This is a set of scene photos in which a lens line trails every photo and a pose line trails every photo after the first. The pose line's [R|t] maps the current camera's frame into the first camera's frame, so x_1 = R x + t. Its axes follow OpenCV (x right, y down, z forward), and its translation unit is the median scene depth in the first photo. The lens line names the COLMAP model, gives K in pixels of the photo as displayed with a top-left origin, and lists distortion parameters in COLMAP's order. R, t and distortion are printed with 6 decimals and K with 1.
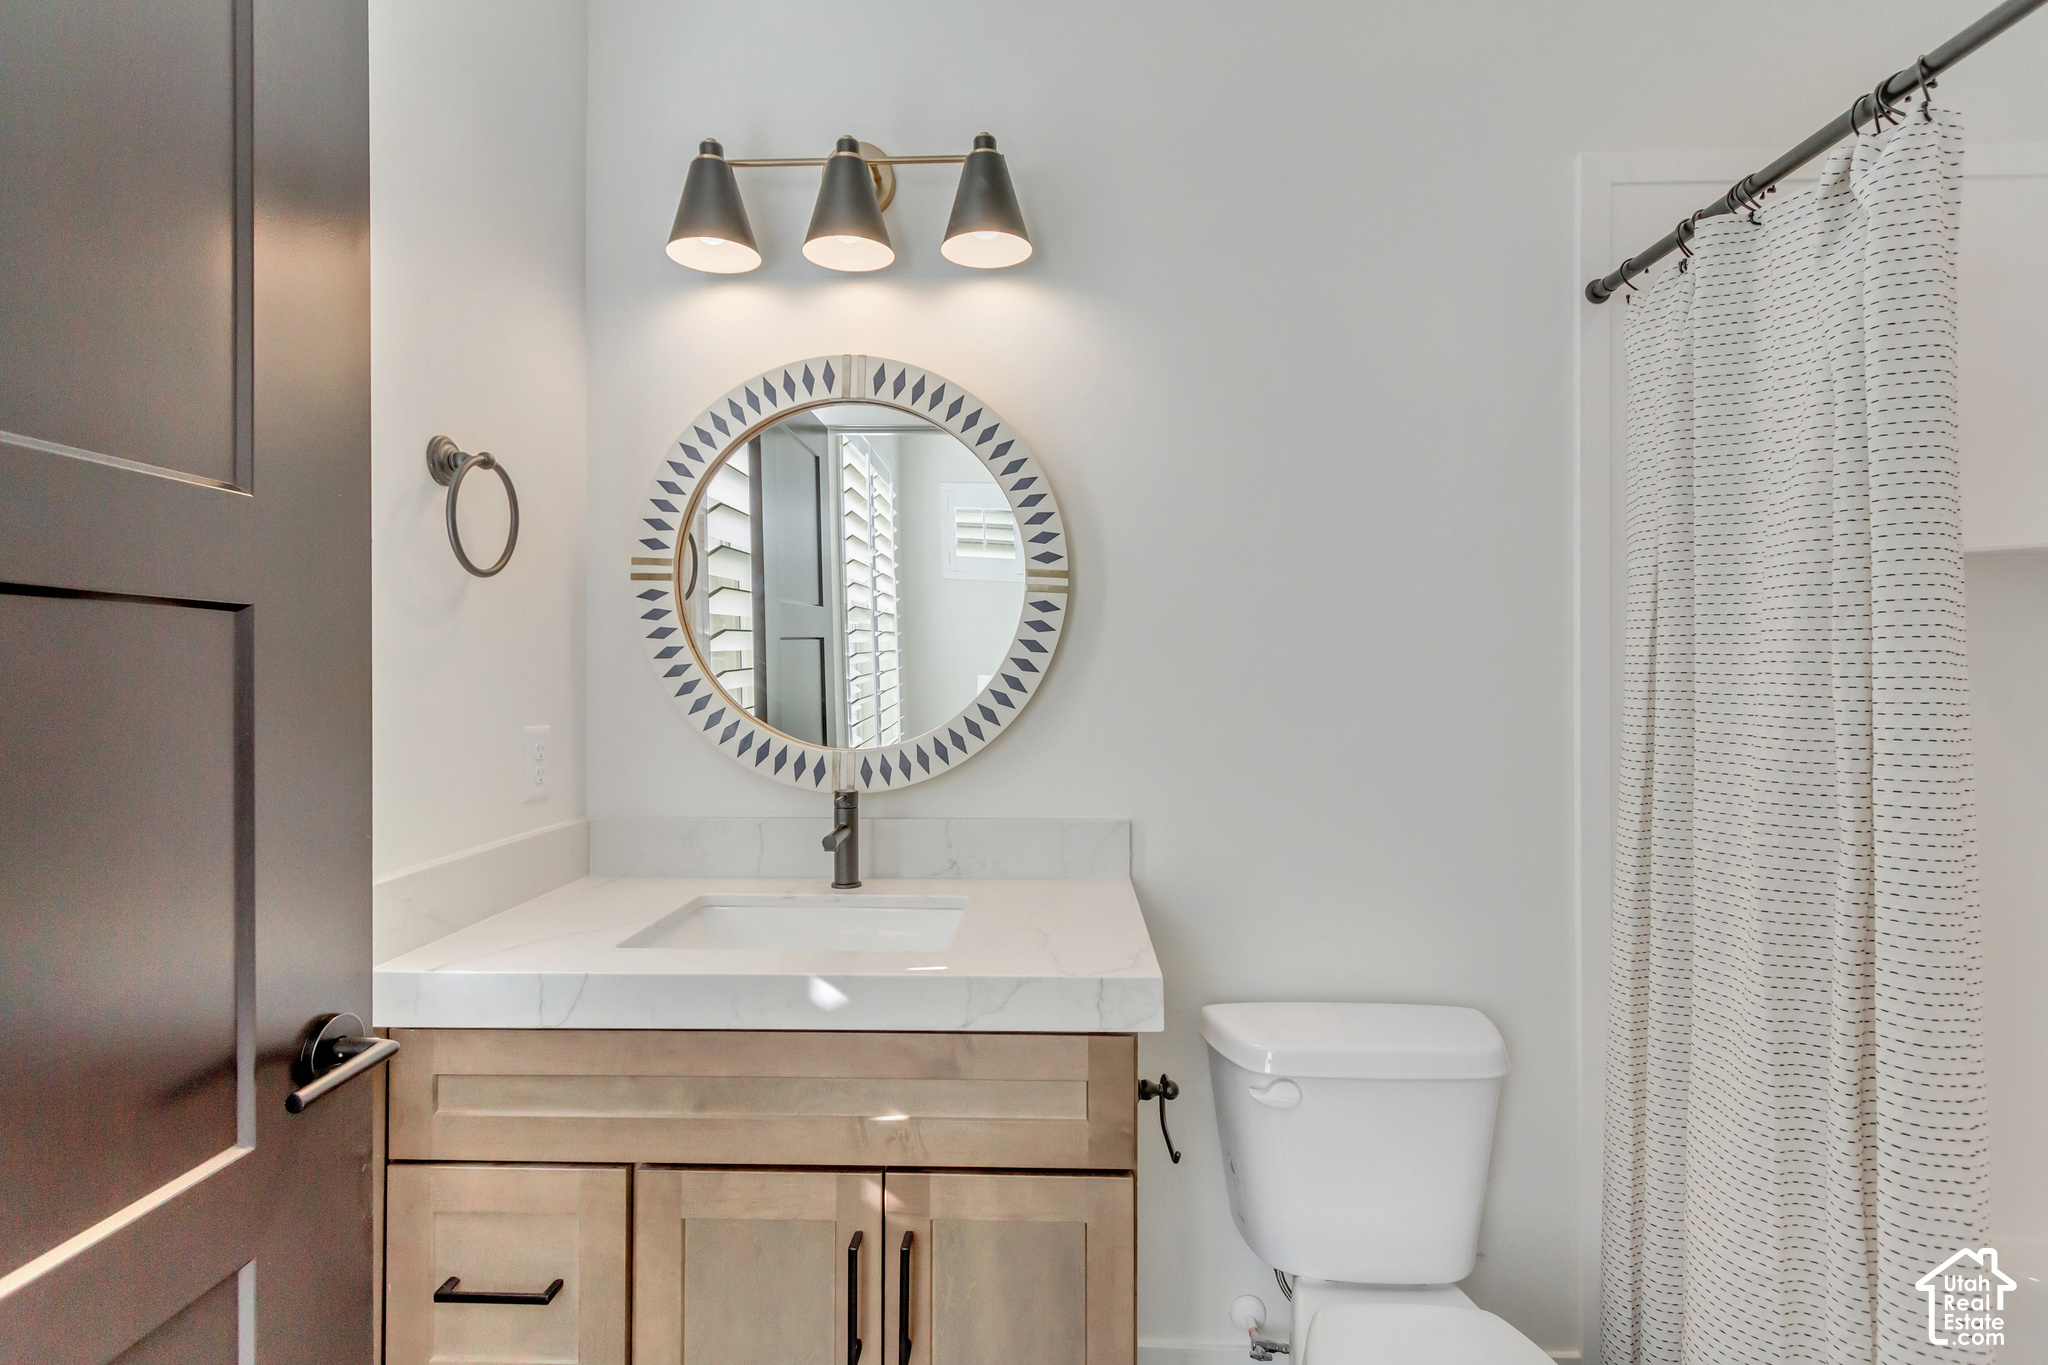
lens RADIAL K [[950.2, 0, 1018.7], [0, 950.2, 671.9], [0, 0, 1]] dist [-0.000313, -0.000520]
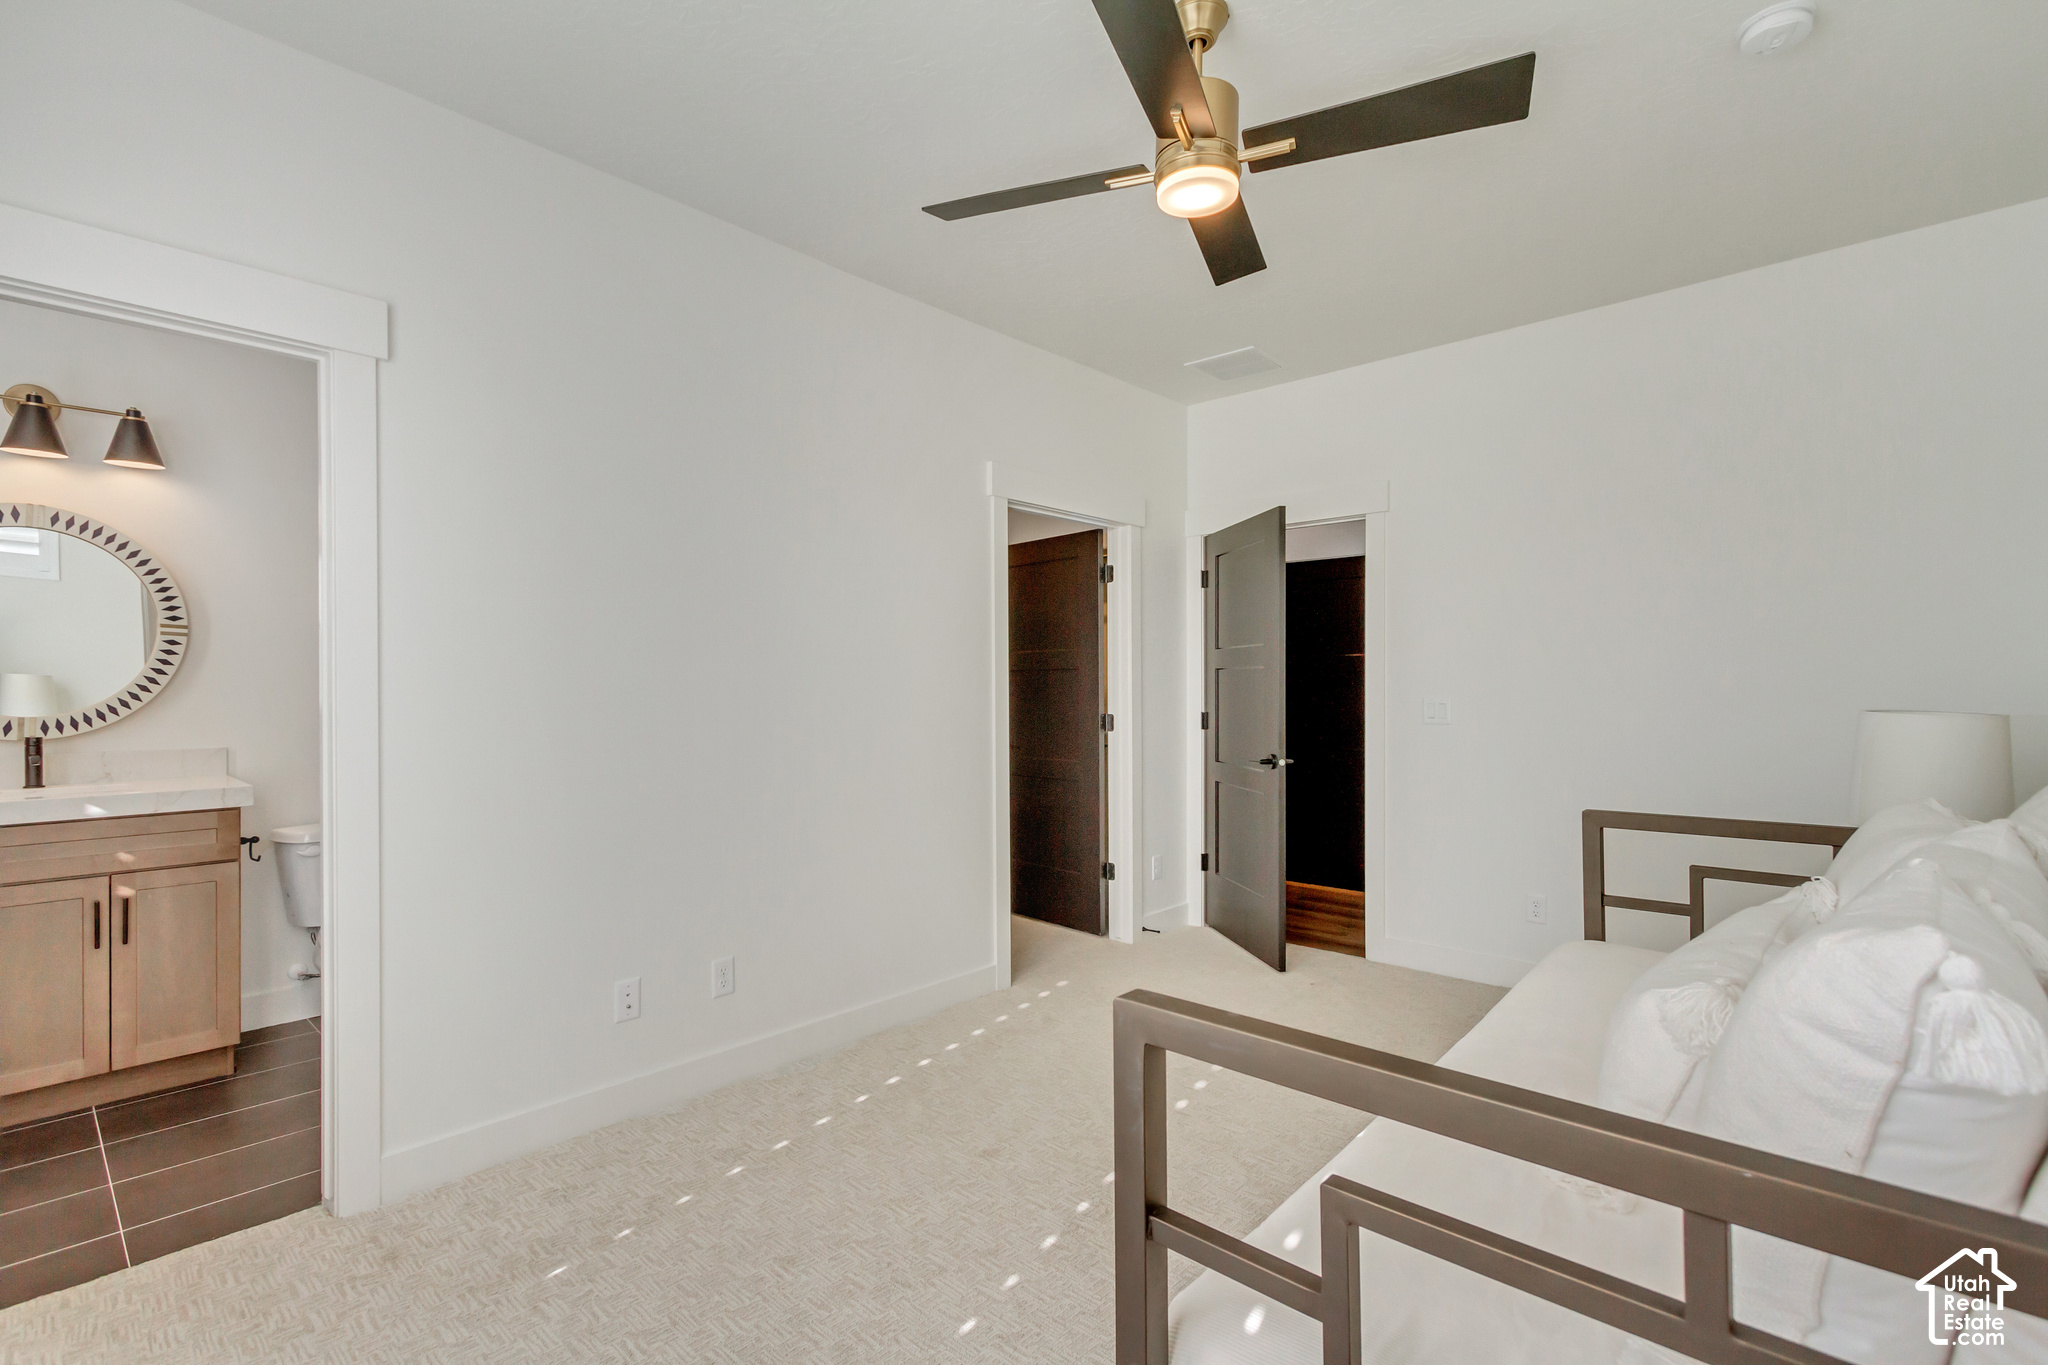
lens RADIAL K [[947.7, 0, 1023.0], [0, 947.7, 693.8], [0, 0, 1]] dist [0.001498, 0.000062]
pose [[0.653259, -0.004976, 0.757118, -0.330279], [0.004628, 0.999986, 0.002579, 0.044461], [-0.757120, 0.001819, 0.653273, -1.745223]]
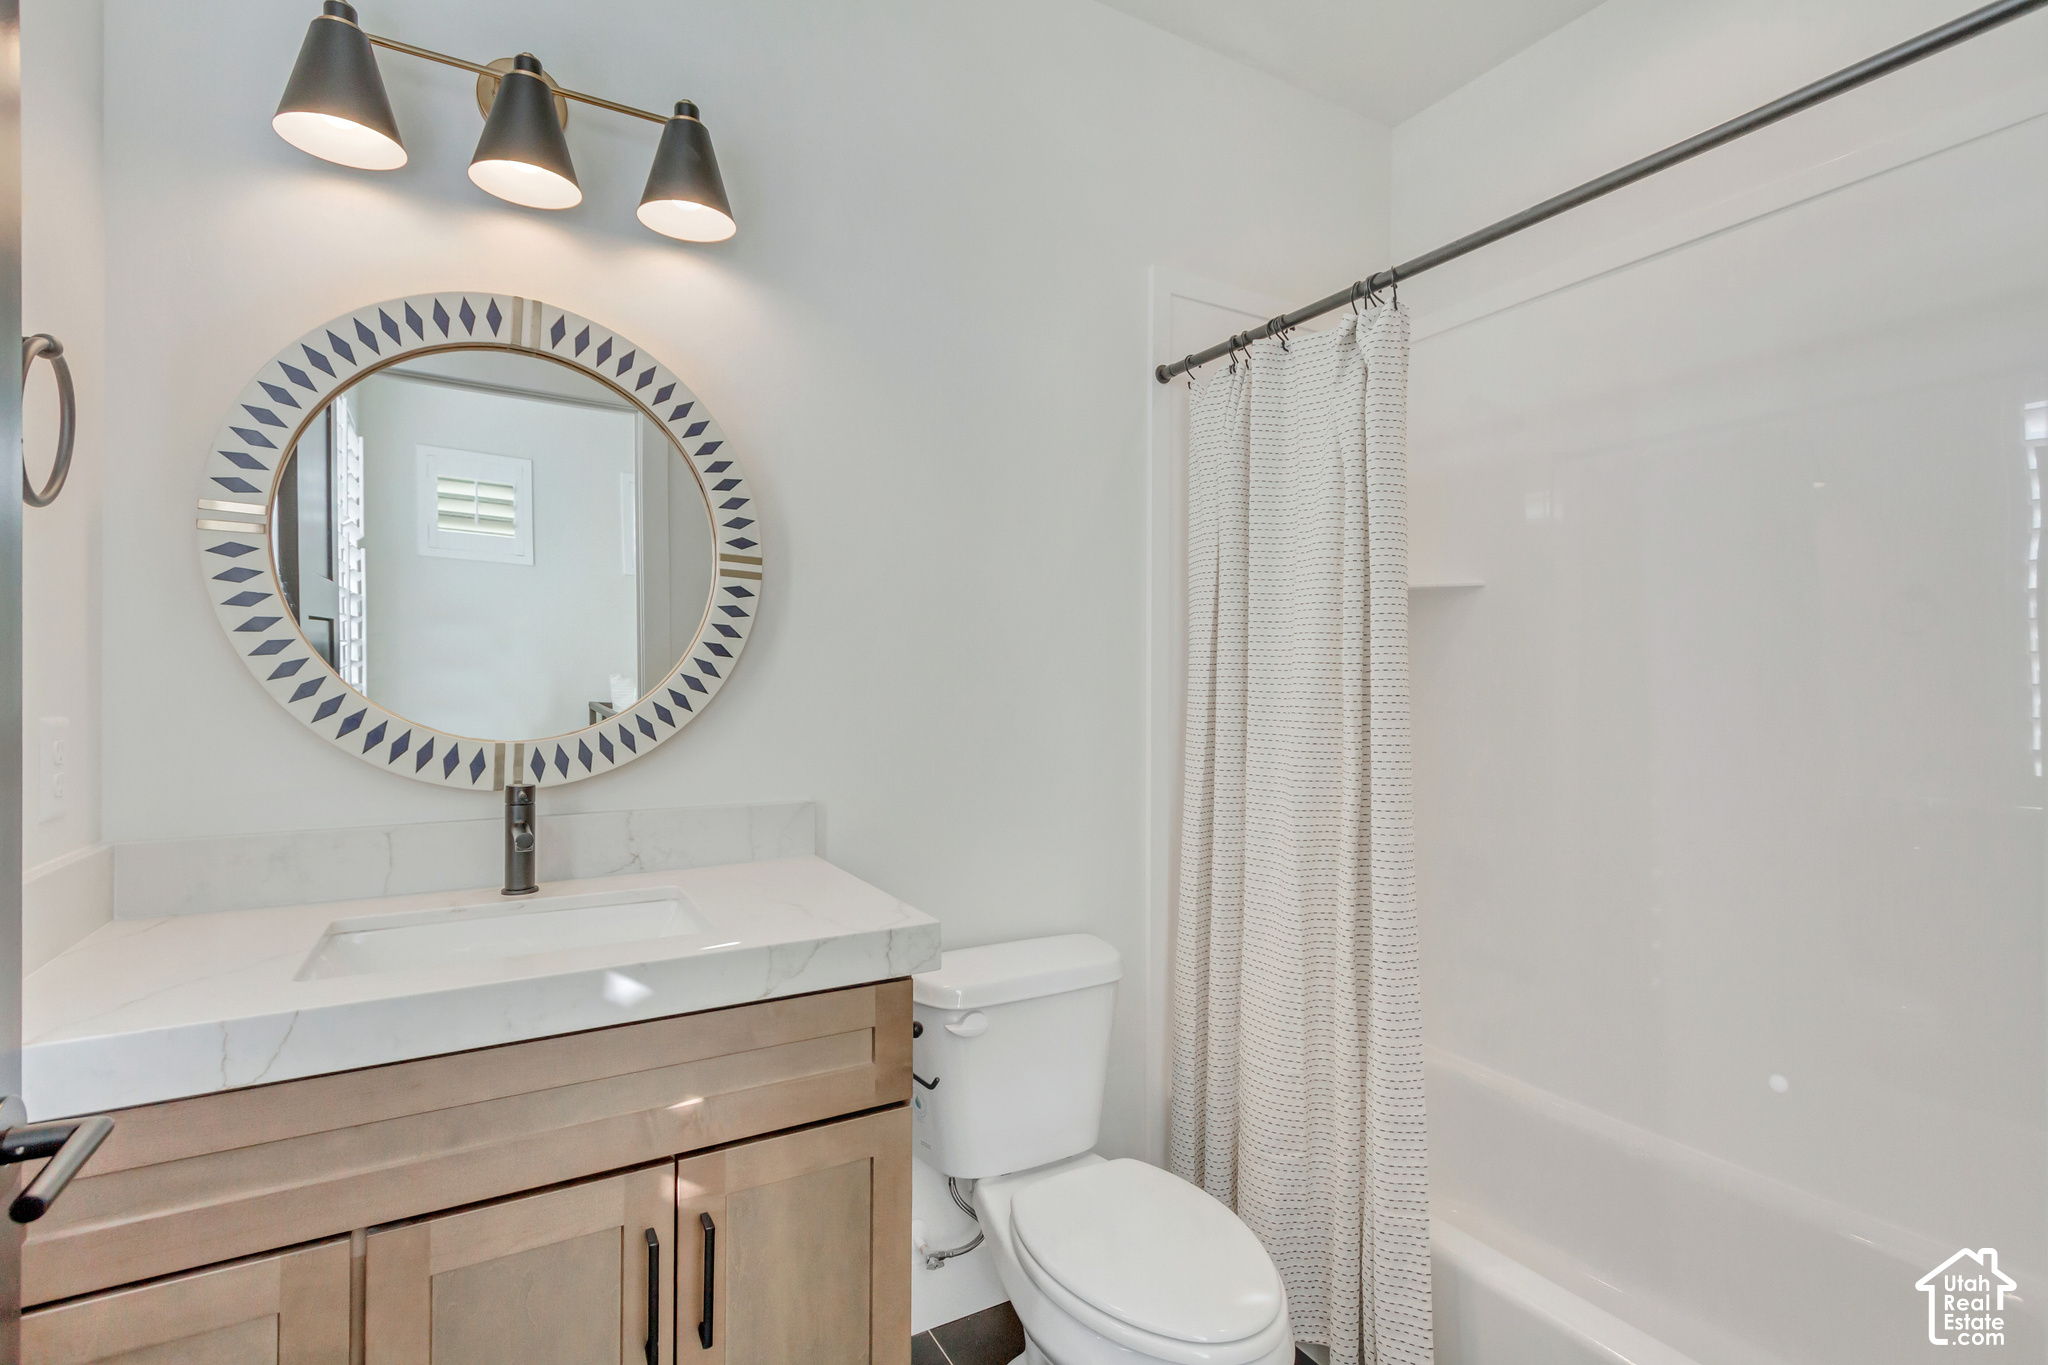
lens RADIAL K [[937.9, 0, 1014.7], [0, 937.9, 687.3], [0, 0, 1]] dist [0.001064, -0.000459]
pose [[0.851389, 0.001383, 0.524533, -0.253089], [-0.005608, 0.999963, 0.006465, 0.024635], [-0.524505, -0.008445, 0.851365, 0.003588]]
